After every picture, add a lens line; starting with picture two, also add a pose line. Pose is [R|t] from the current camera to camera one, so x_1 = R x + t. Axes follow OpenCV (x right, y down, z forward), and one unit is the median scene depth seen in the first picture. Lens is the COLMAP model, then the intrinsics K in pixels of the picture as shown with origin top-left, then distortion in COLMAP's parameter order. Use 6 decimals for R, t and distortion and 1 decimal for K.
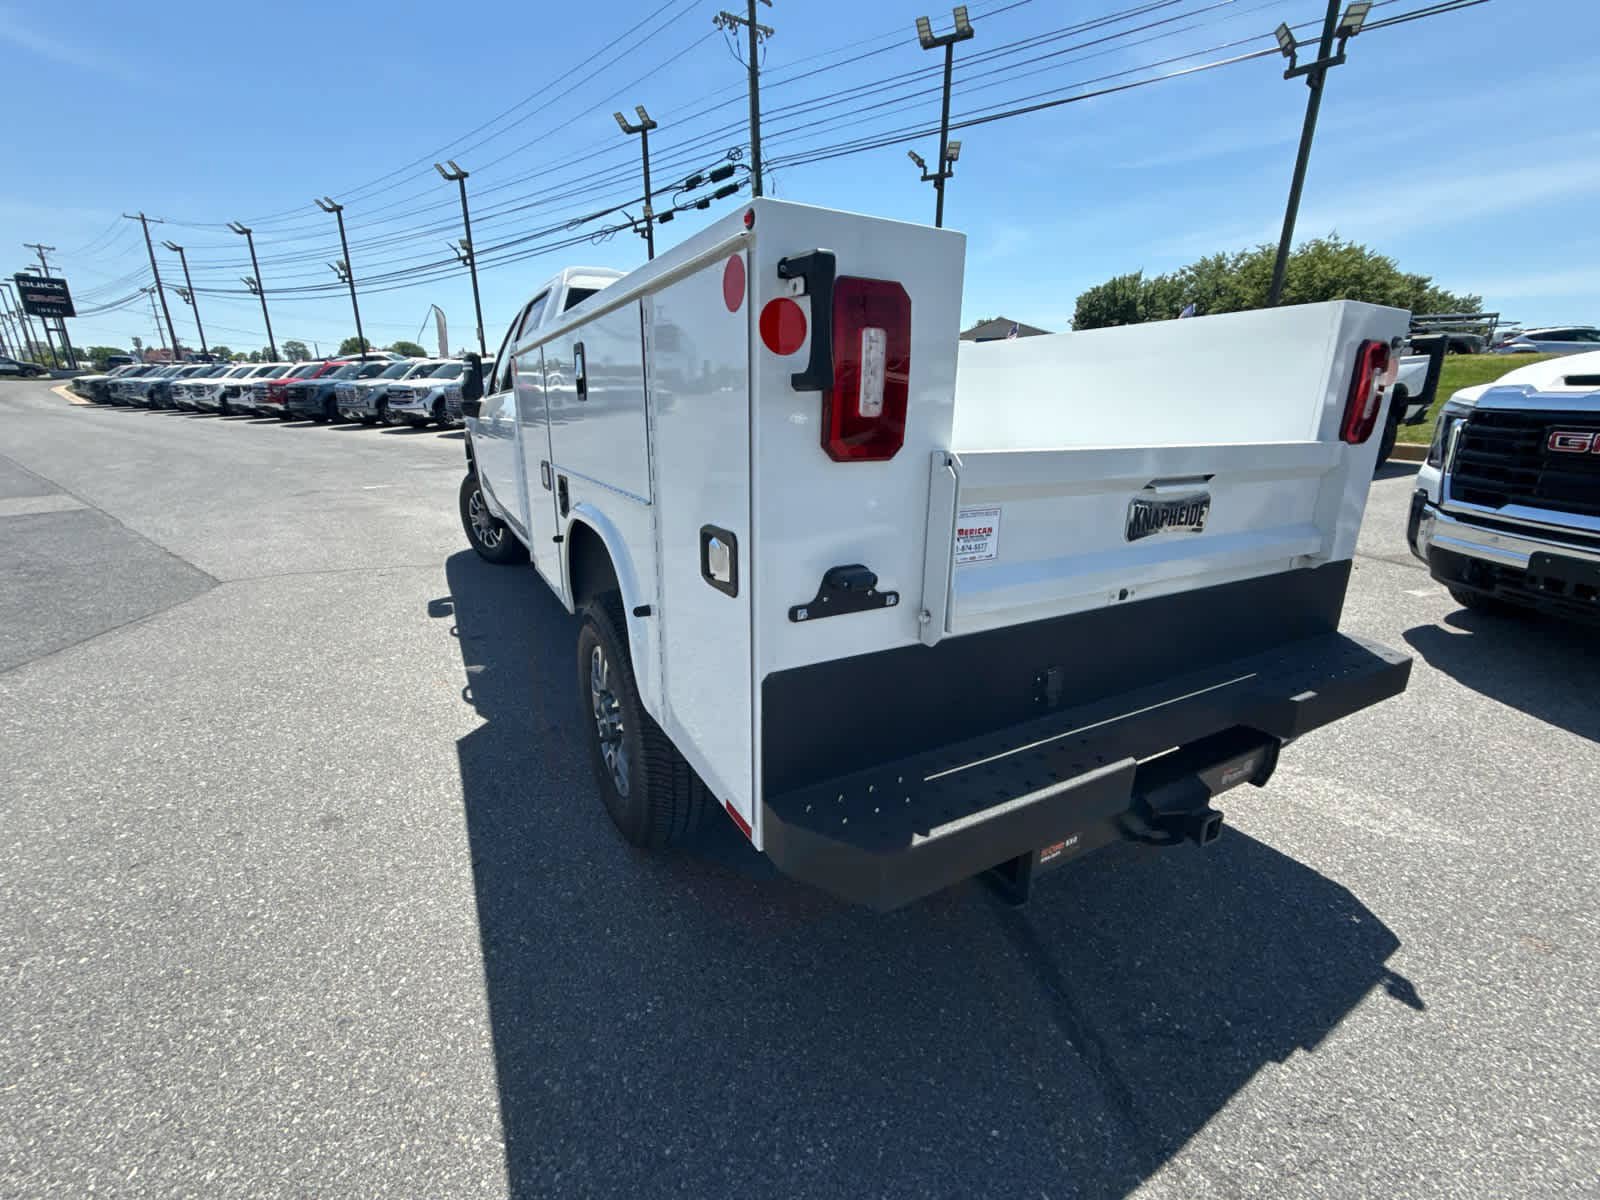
lens RADIAL K [[669.8, 0, 803.6], [0, 669.8, 603.3], [0, 0, 1]] dist [0.002570, -0.000129]
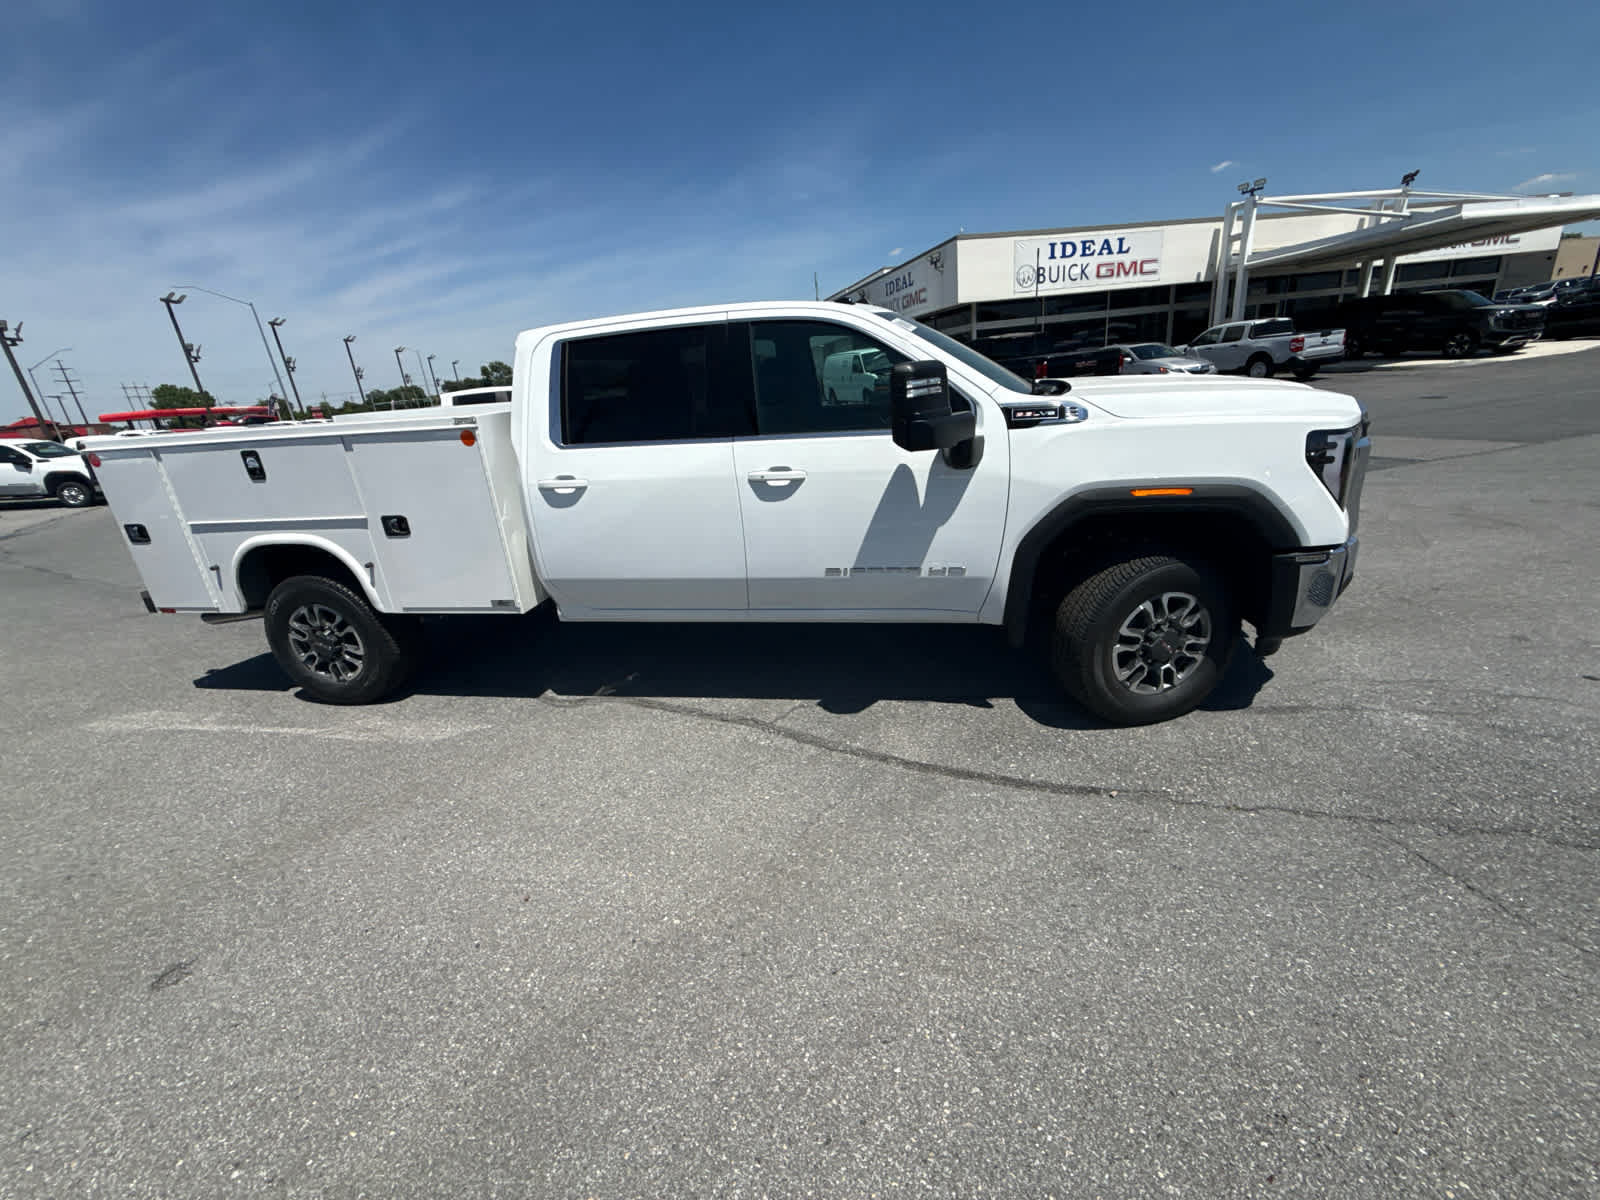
lens RADIAL K [[634.3, 0, 804.0], [0, 634.3, 603.0], [0, 0, 1]] dist [0.001735, 0.000063]
pose [[-0.640887, 0.308863, -0.702757, 0.111968], [-0.145089, 0.850244, 0.505999, -0.147780], [0.753799, 0.426250, -0.500097, 0.429799]]
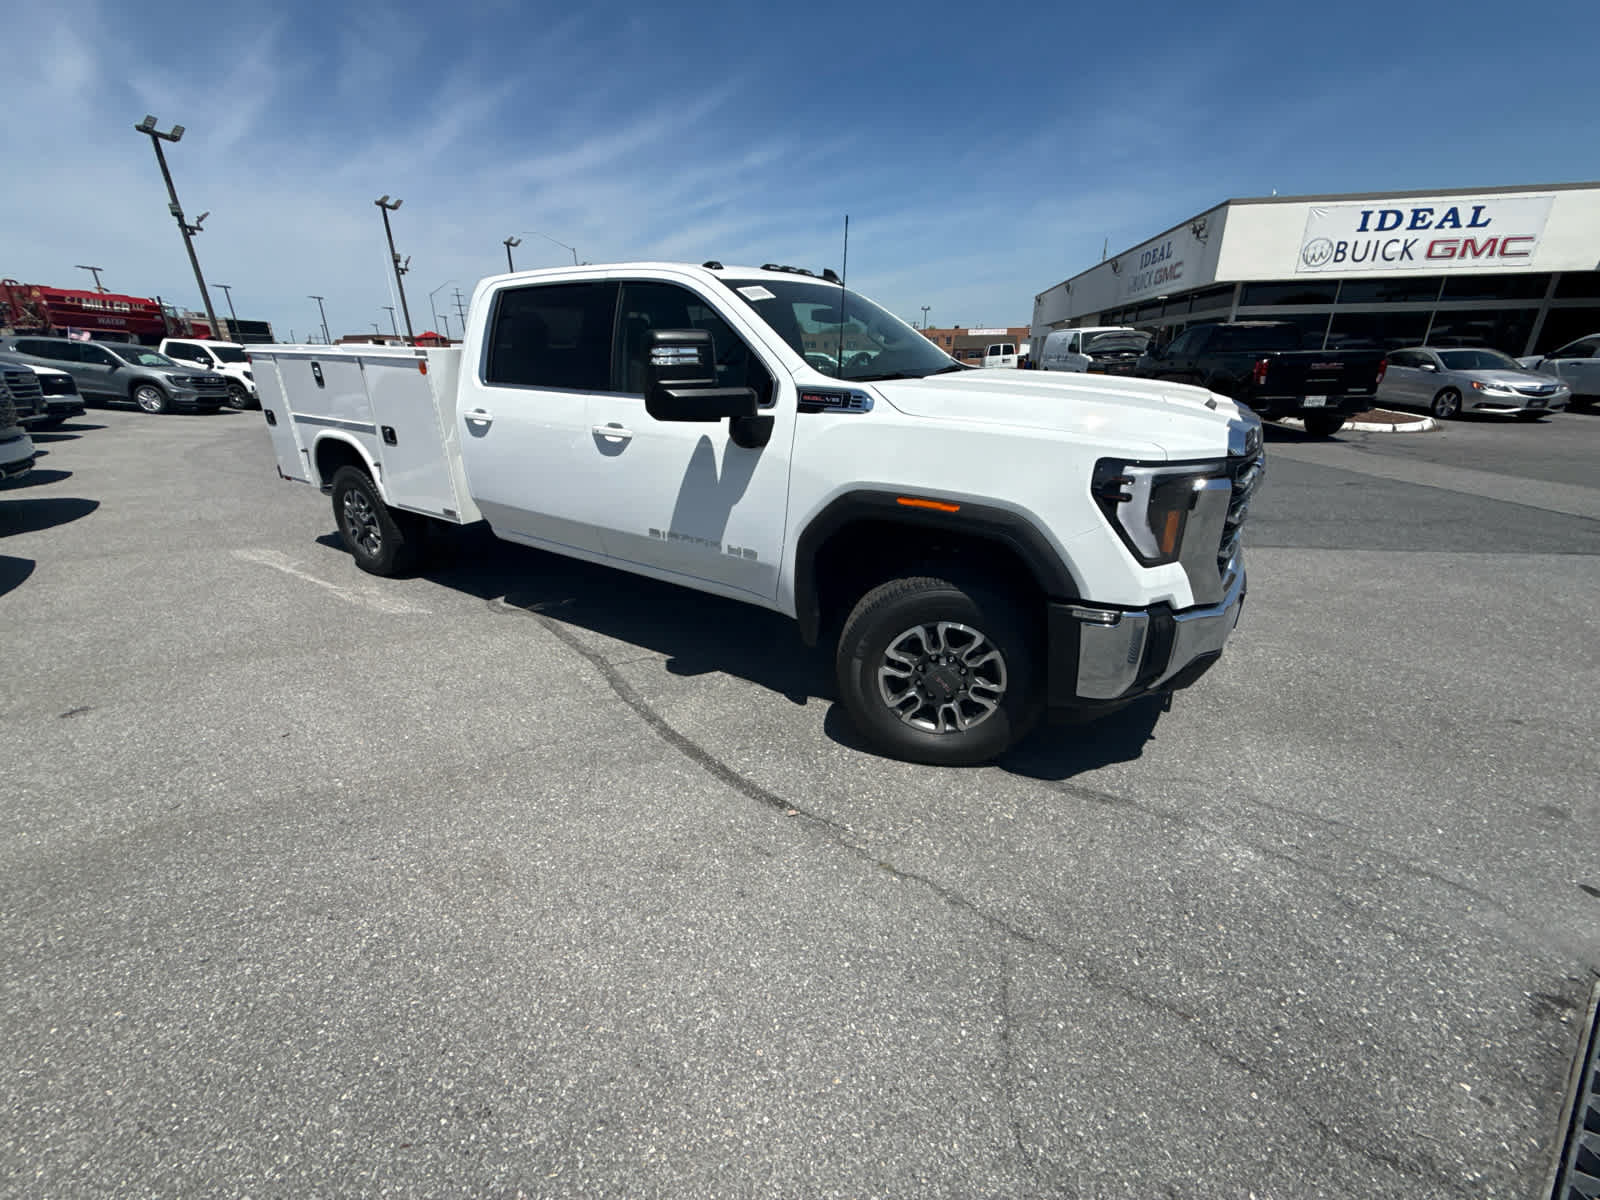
lens RADIAL K [[633.9, 0, 802.2], [0, 633.9, 604.0], [0, 0, 1]] dist [0.000982, -0.000166]
pose [[-0.880164, 0.173468, -0.441837, 0.023757], [-0.141167, 0.793053, 0.592570, -0.164914], [0.453191, 0.583932, -0.673529, 0.499342]]
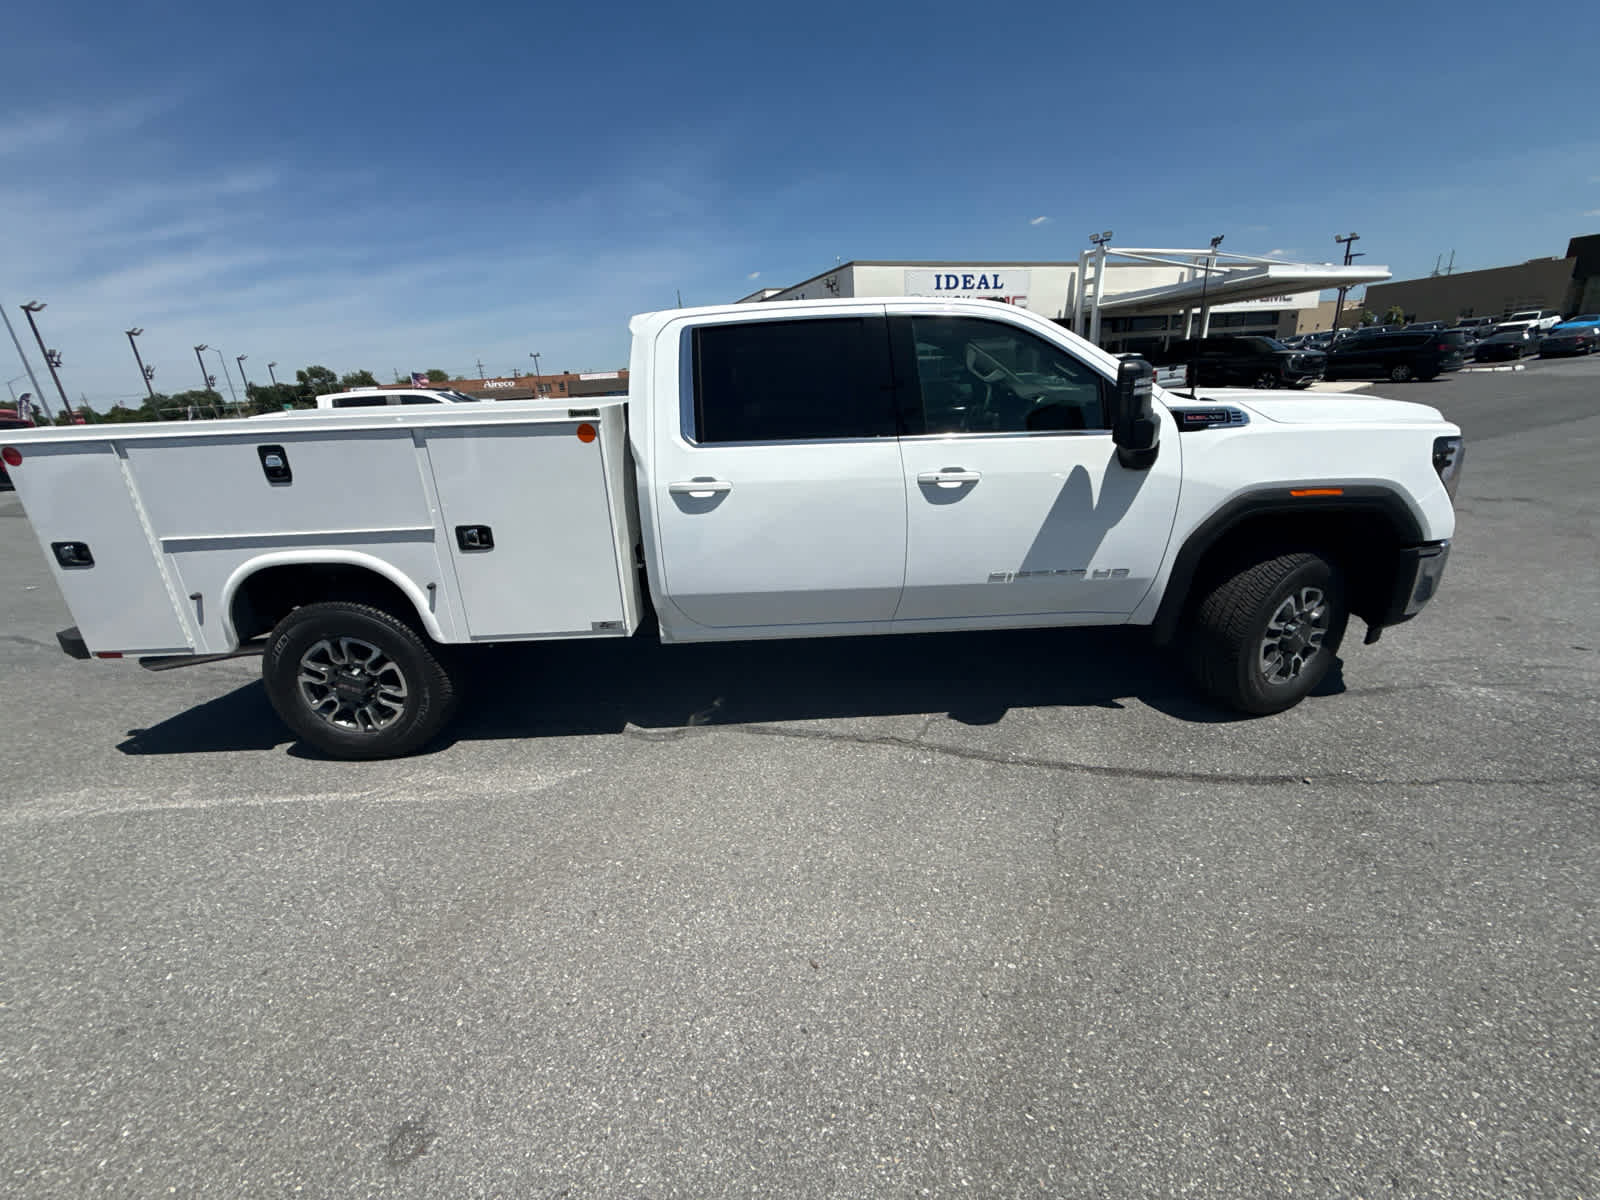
lens RADIAL K [[633.9, 0, 802.2], [0, 633.9, 604.0], [0, 0, 1]] dist [0.000982, -0.000166]
pose [[-0.476162, 0.310468, -0.822726, 0.148432], [-0.207992, 0.869288, 0.448417, -0.125480], [0.854406, 0.384640, -0.349347, 0.359277]]
